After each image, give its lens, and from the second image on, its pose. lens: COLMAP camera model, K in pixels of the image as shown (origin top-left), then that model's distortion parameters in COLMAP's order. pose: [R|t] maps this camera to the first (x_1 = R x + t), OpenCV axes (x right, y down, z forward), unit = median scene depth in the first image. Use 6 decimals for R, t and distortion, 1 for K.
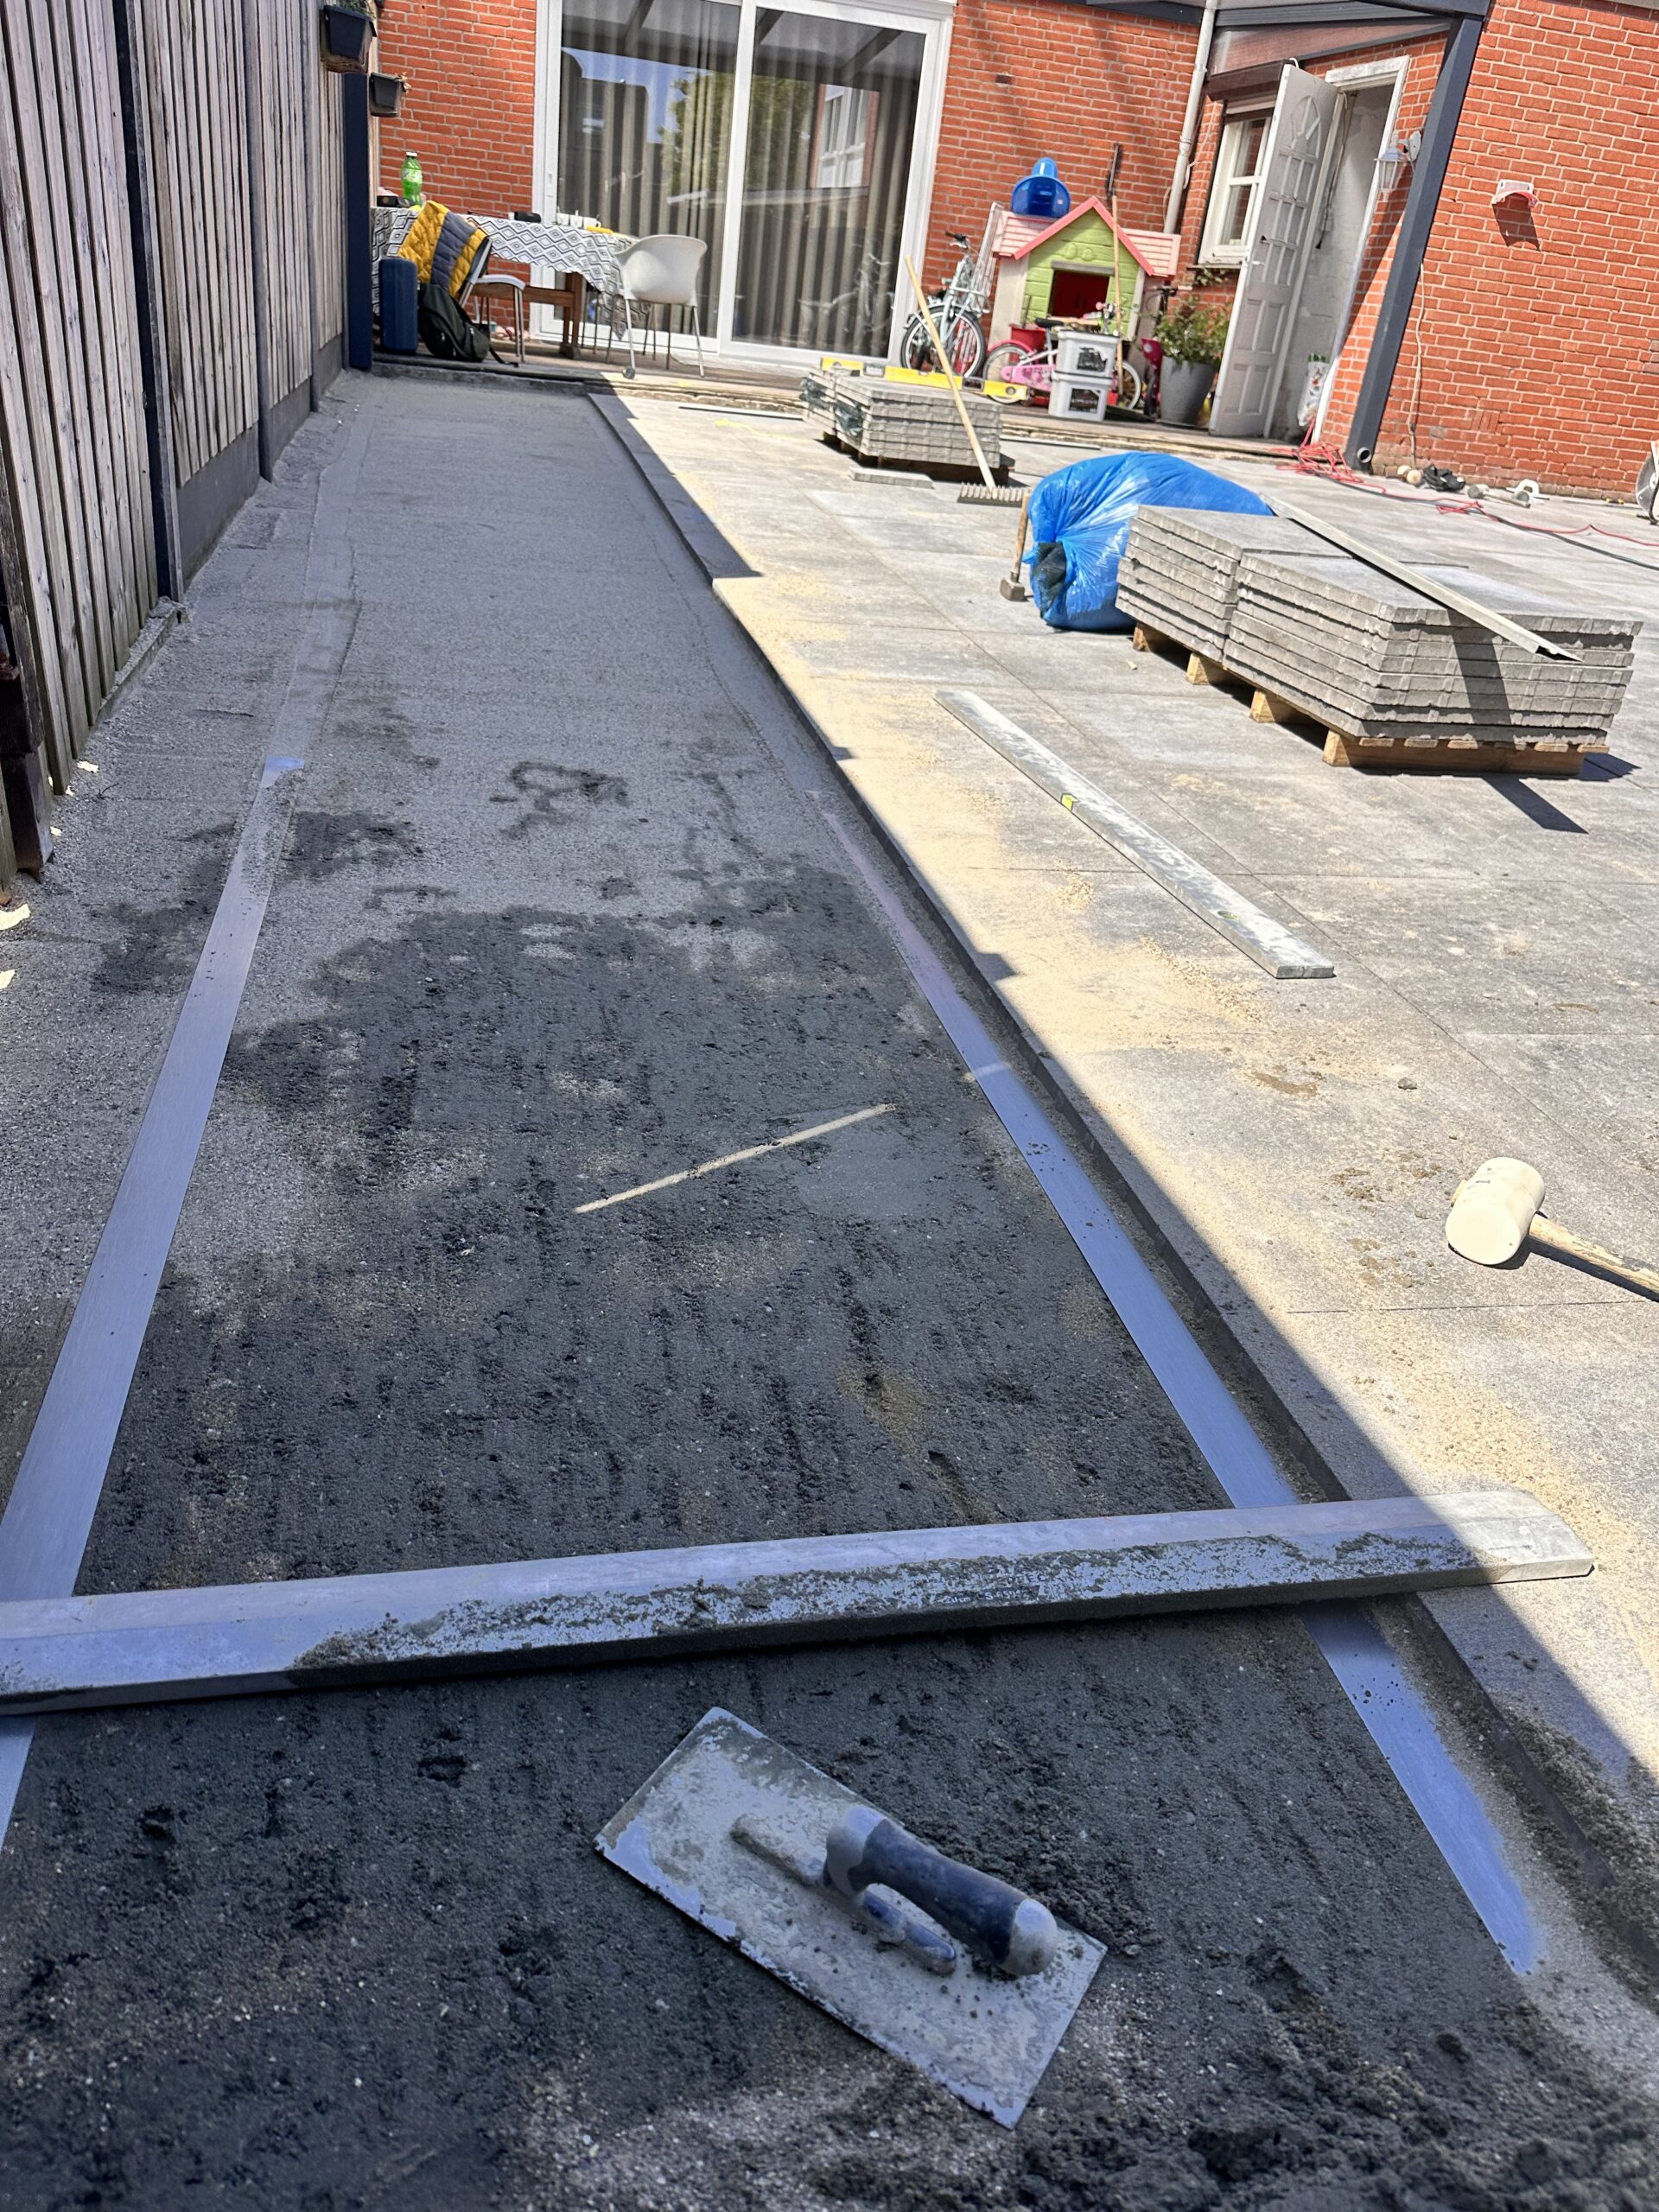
lens RADIAL K [[1552.2, 0, 807.6], [0, 1552.2, 1114.2], [0, 0, 1]] dist [0.028322, -0.034038]
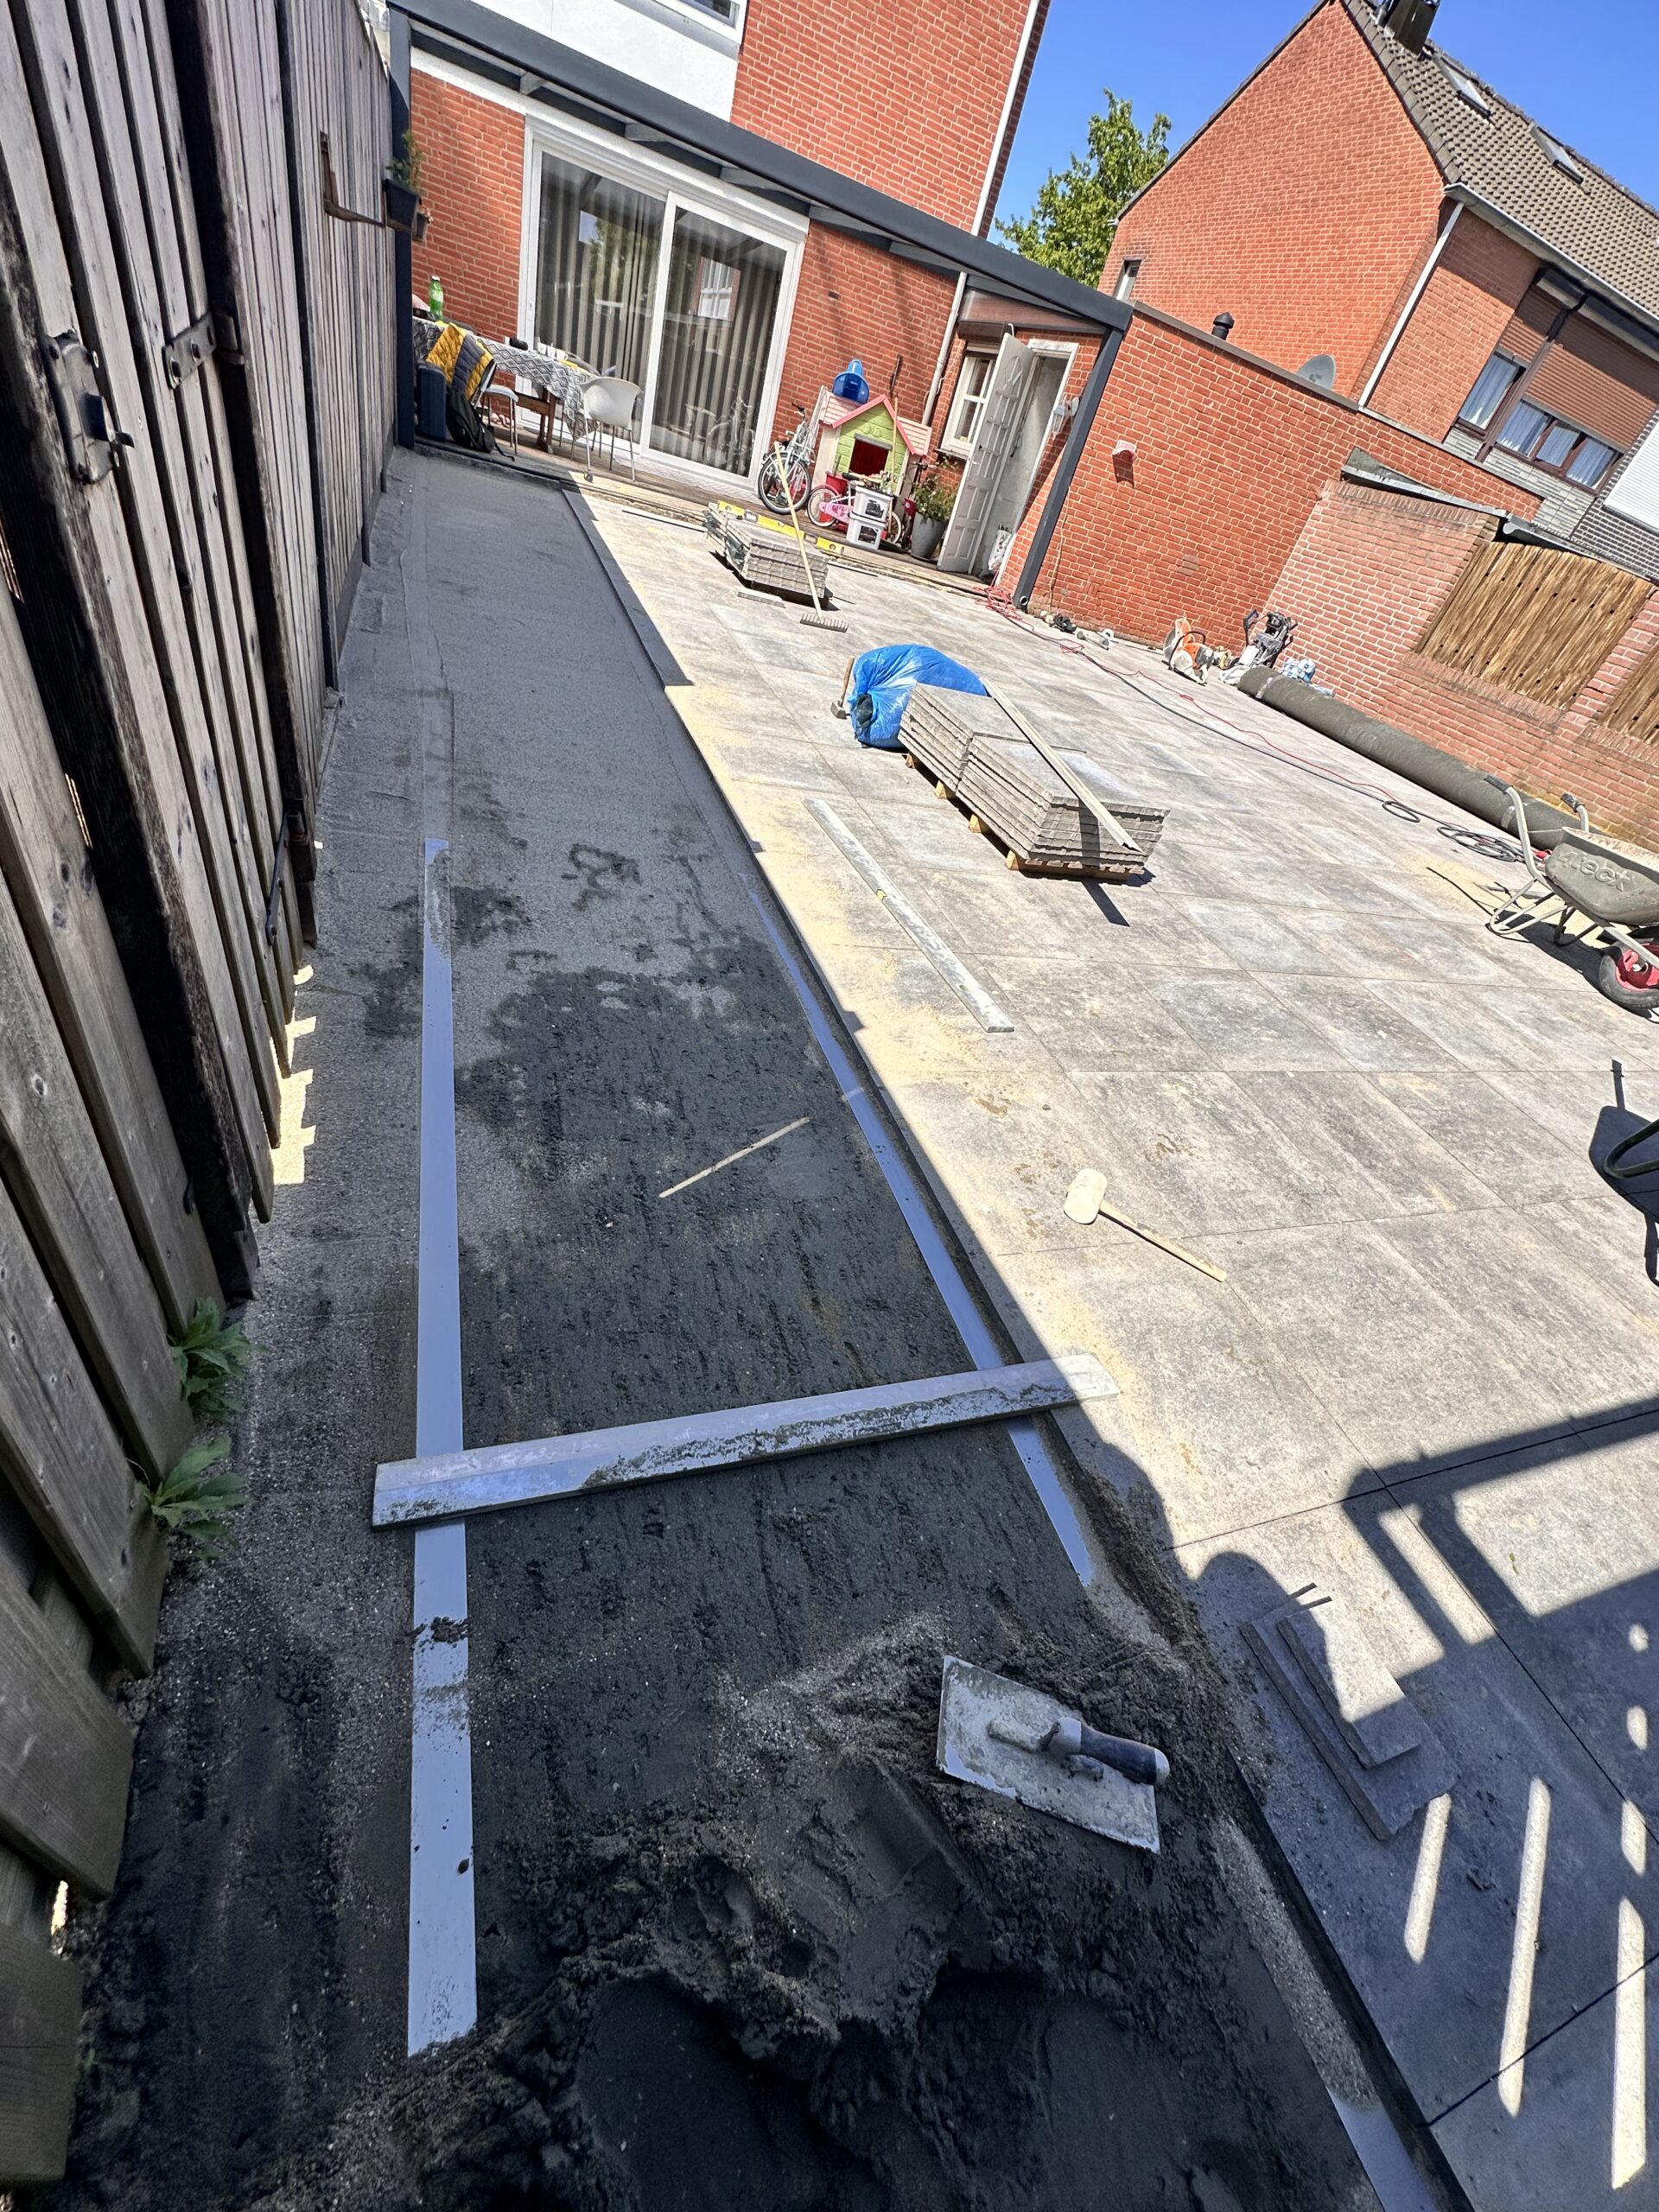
lens RADIAL K [[880.3, 0, 823.6], [0, 880.3, 1105.4], [0, 0, 1]] dist [-0.001546, -0.000083]
pose [[0.980988, 0.036961, 0.190519, -0.077394], [-0.074588, 0.978102, 0.194301, -0.134939], [-0.179165, -0.204818, 0.962263, -0.044441]]
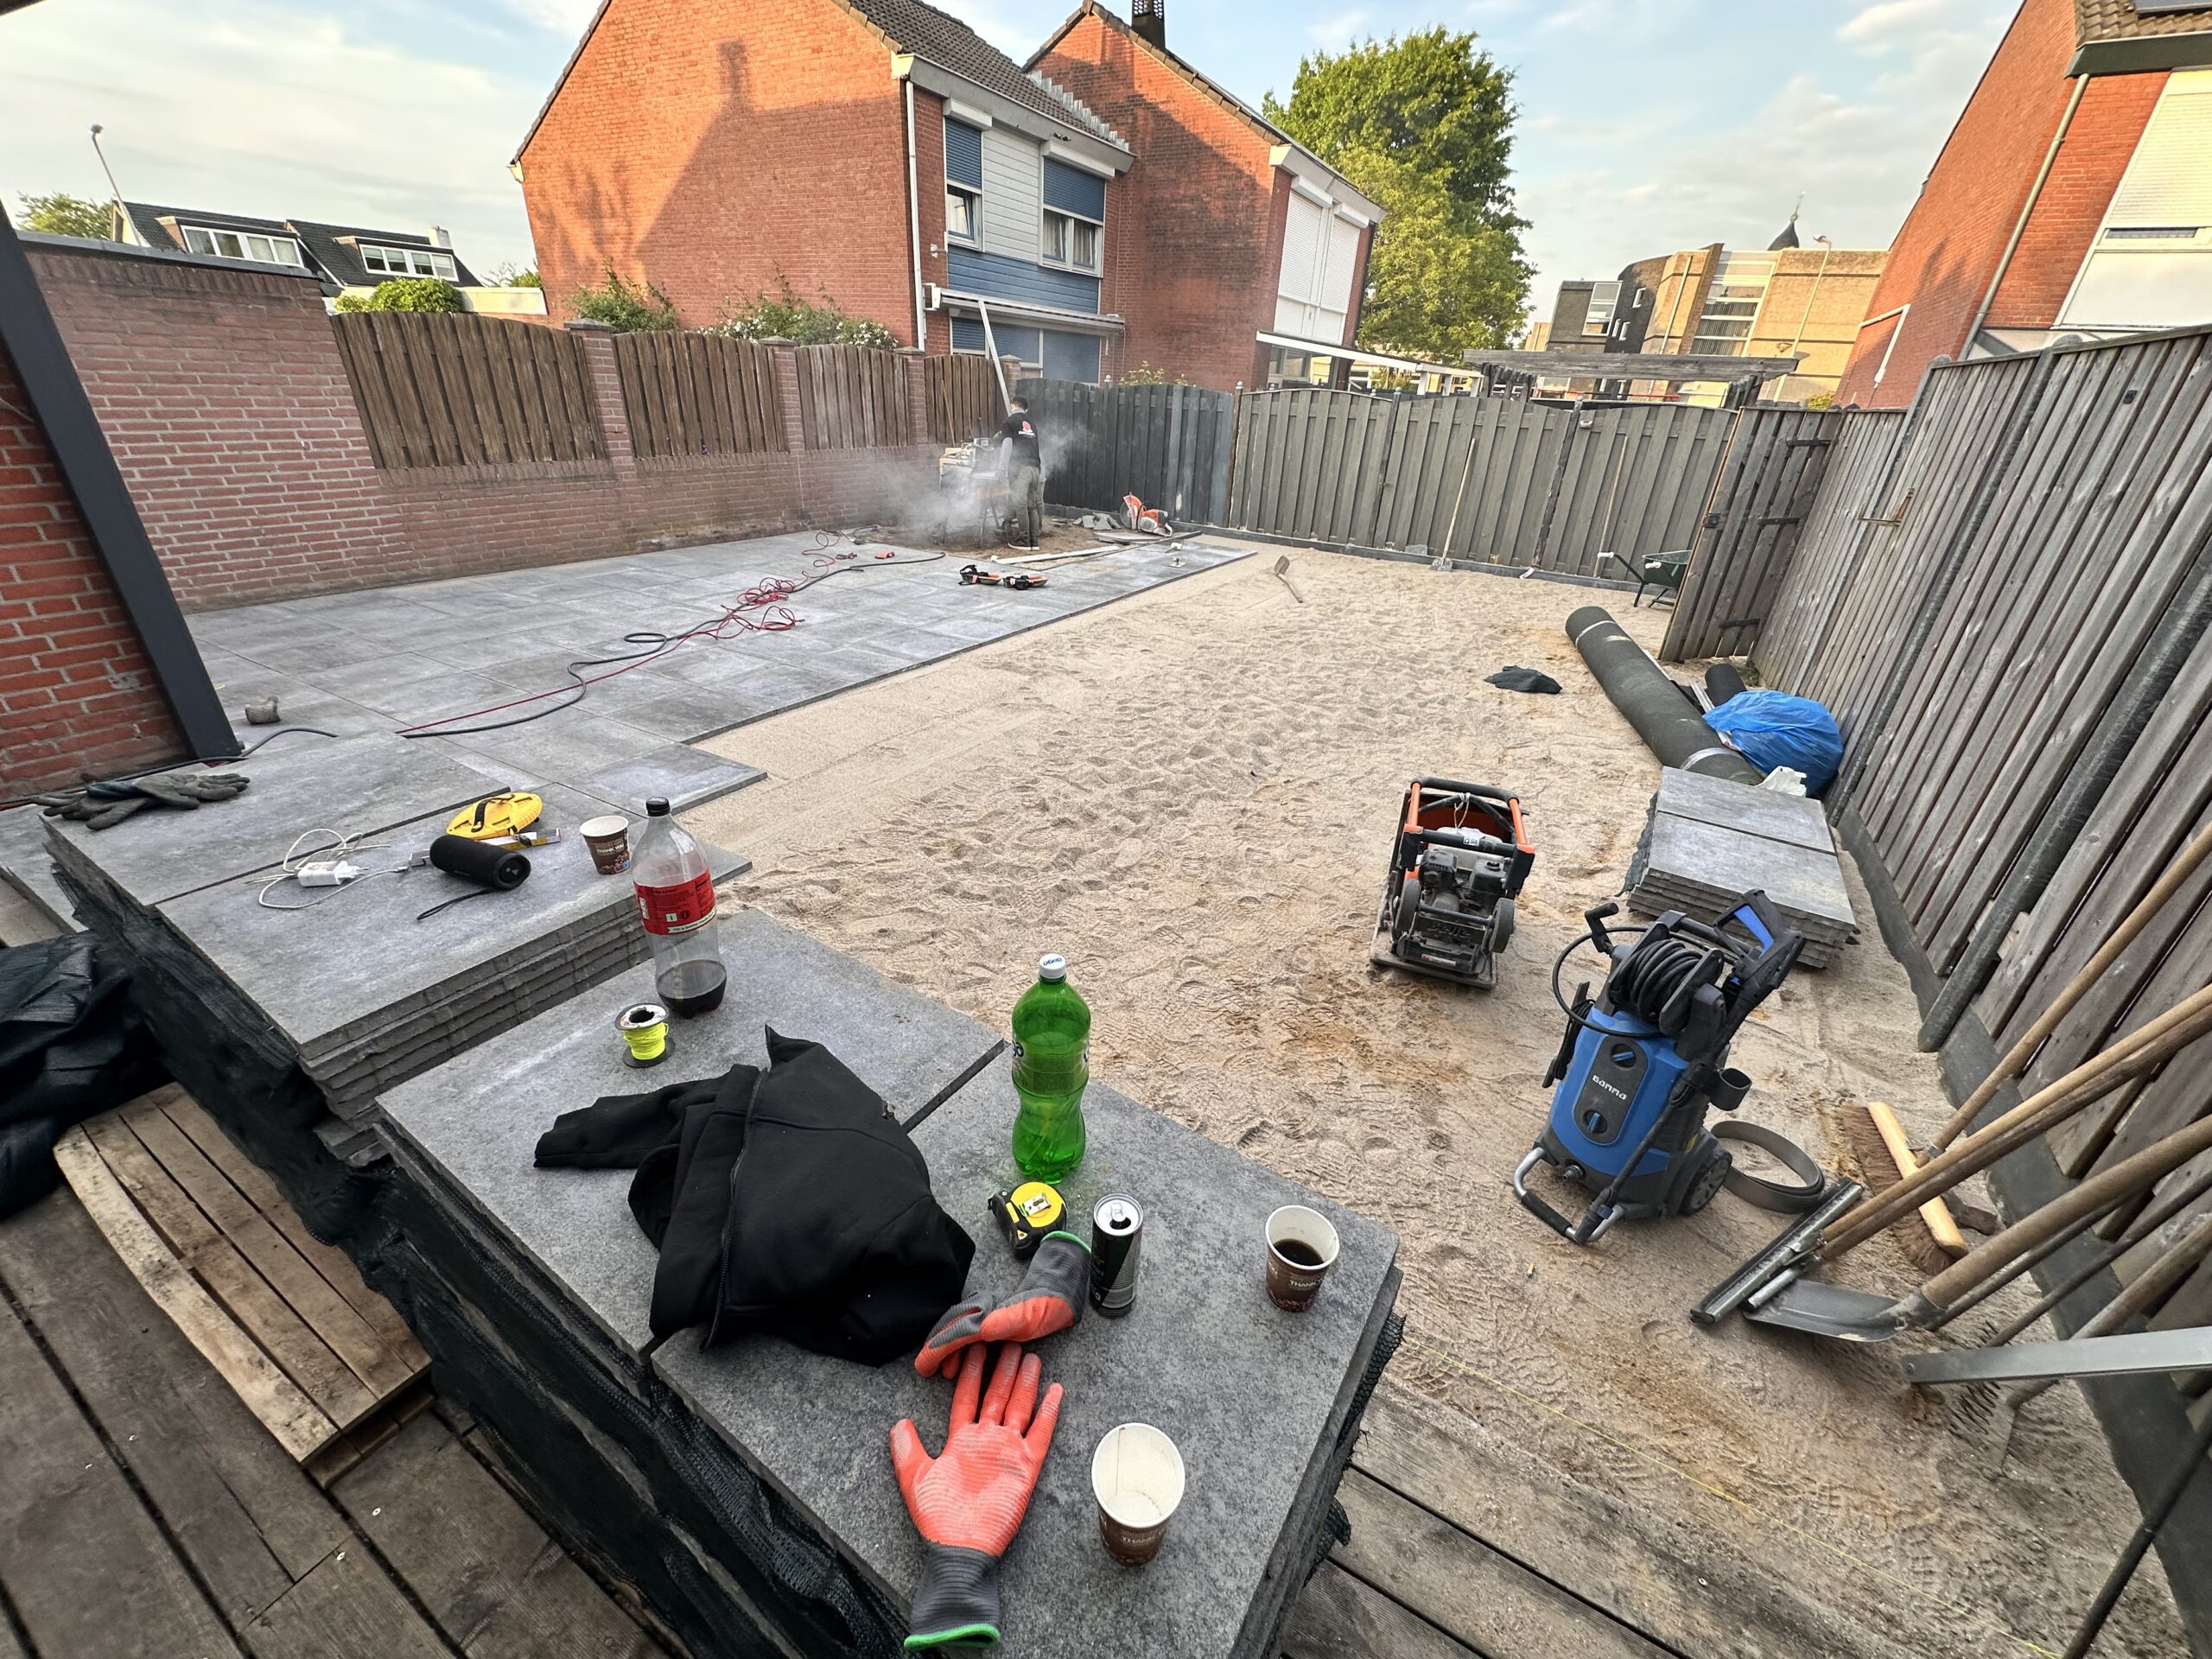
lens RADIAL K [[878.3, 0, 1106.0], [0, 878.3, 829.5], [0, 0, 1]] dist [0.000364, -0.000082]
pose [[-0.745362, -0.429309, 0.510029, -0.400902], [0.190044, 0.596475, 0.779808, -1.803470], [-0.638998, 0.678167, -0.363002, 2.658987]]
